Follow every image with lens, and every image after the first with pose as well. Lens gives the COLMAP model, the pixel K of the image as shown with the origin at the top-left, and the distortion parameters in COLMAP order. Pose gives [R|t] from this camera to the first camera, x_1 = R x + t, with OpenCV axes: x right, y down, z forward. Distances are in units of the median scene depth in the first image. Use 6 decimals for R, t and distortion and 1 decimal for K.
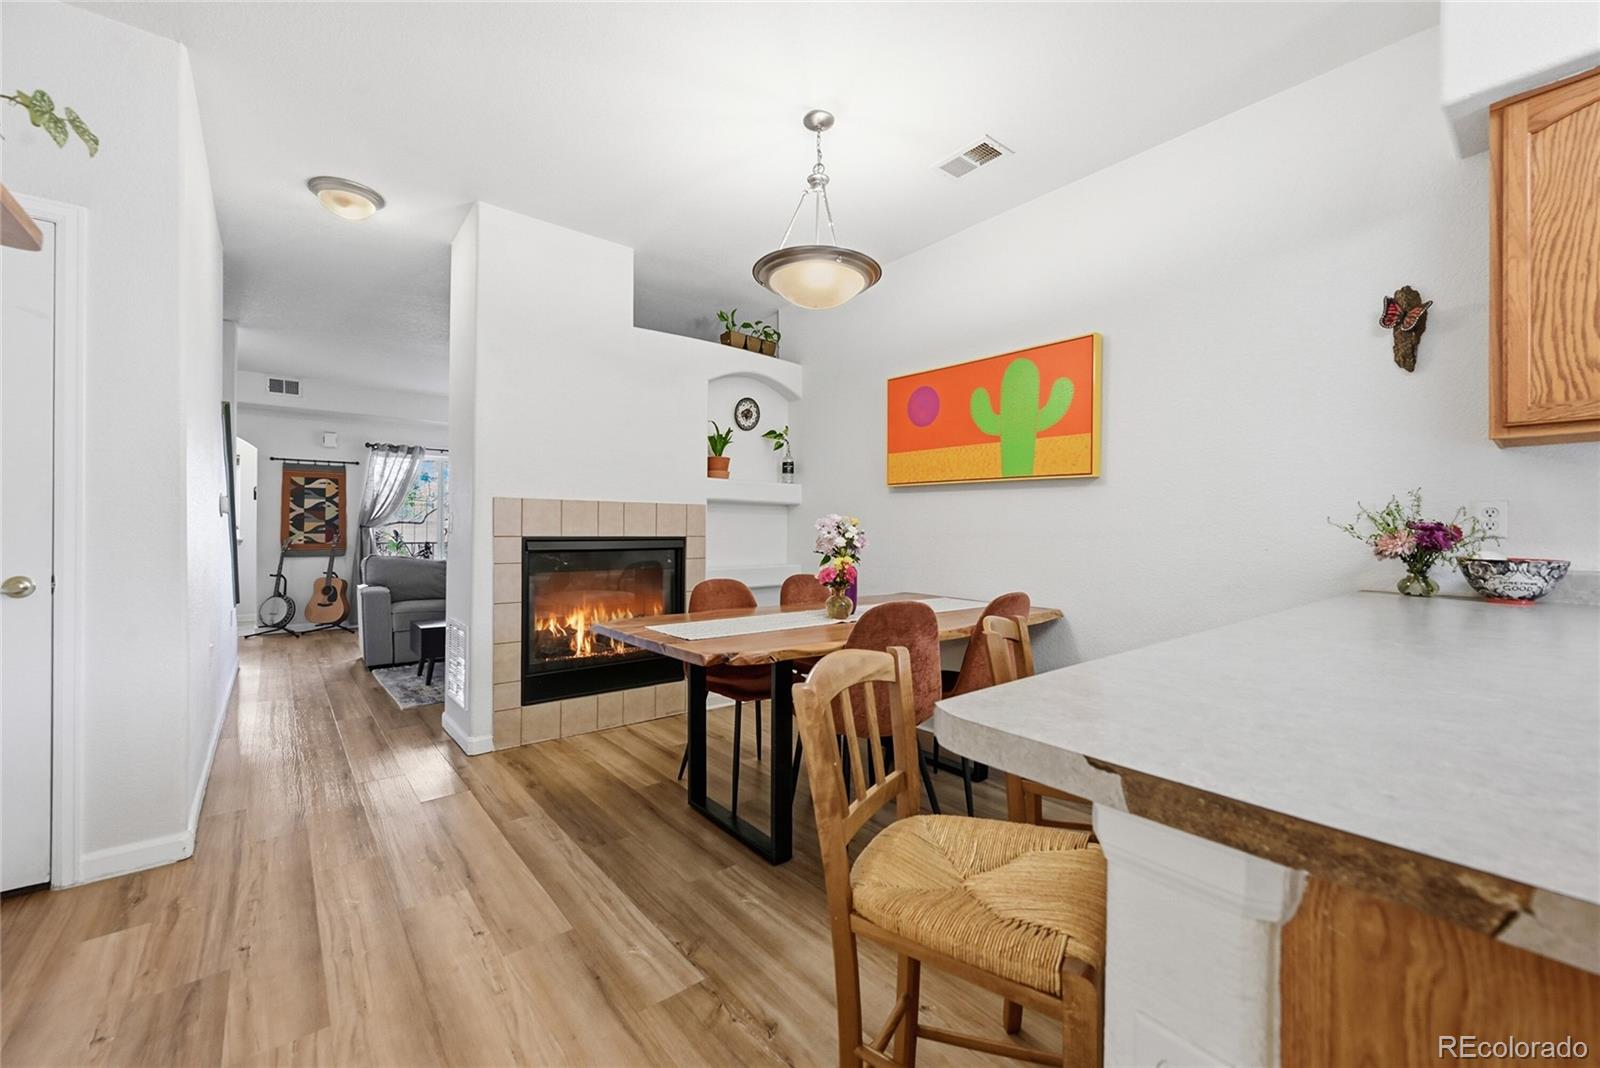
lens RADIAL K [[641.0, 0, 813.1], [0, 641.0, 531.2], [0, 0, 1]] dist [-0.001718, 0.000060]
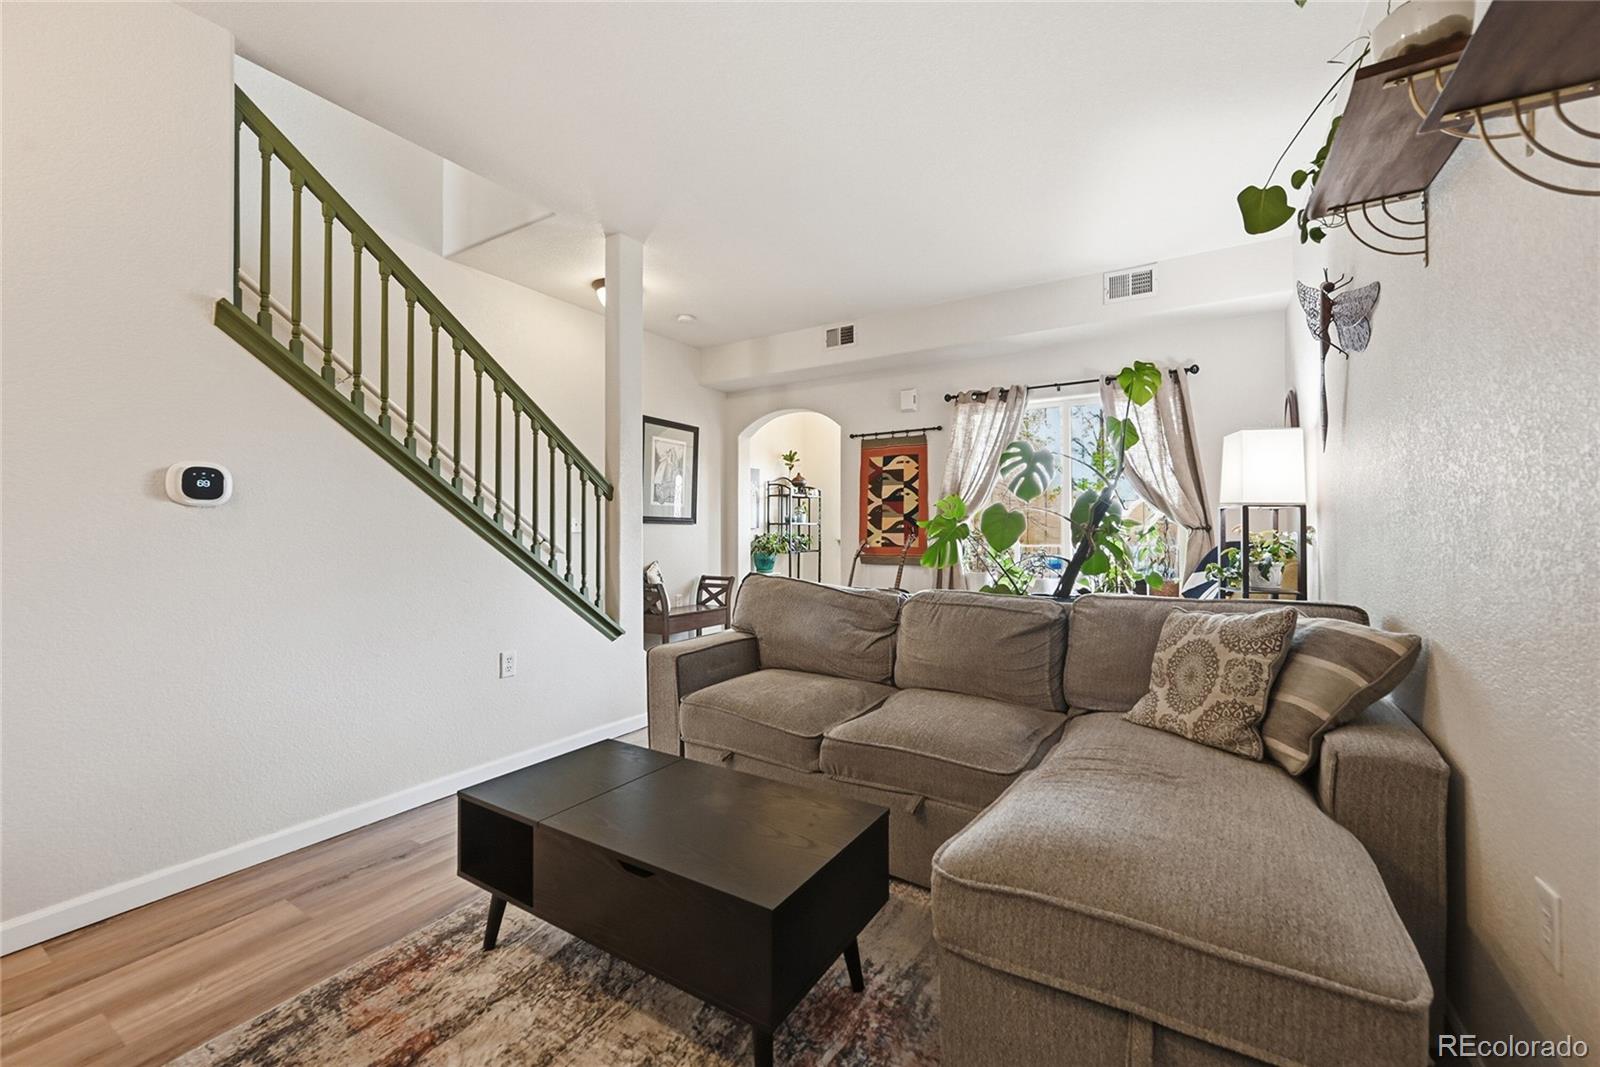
lens RADIAL K [[641.0, 0, 802.3], [0, 641.0, 531.5], [0, 0, 1]] dist [-0.001718, 0.000060]
pose [[0.299174, -0.006925, -0.954173, -0.117287], [-0.001433, 0.999969, -0.007706, 0.008003], [0.954197, 0.003672, 0.299155, 0.682552]]
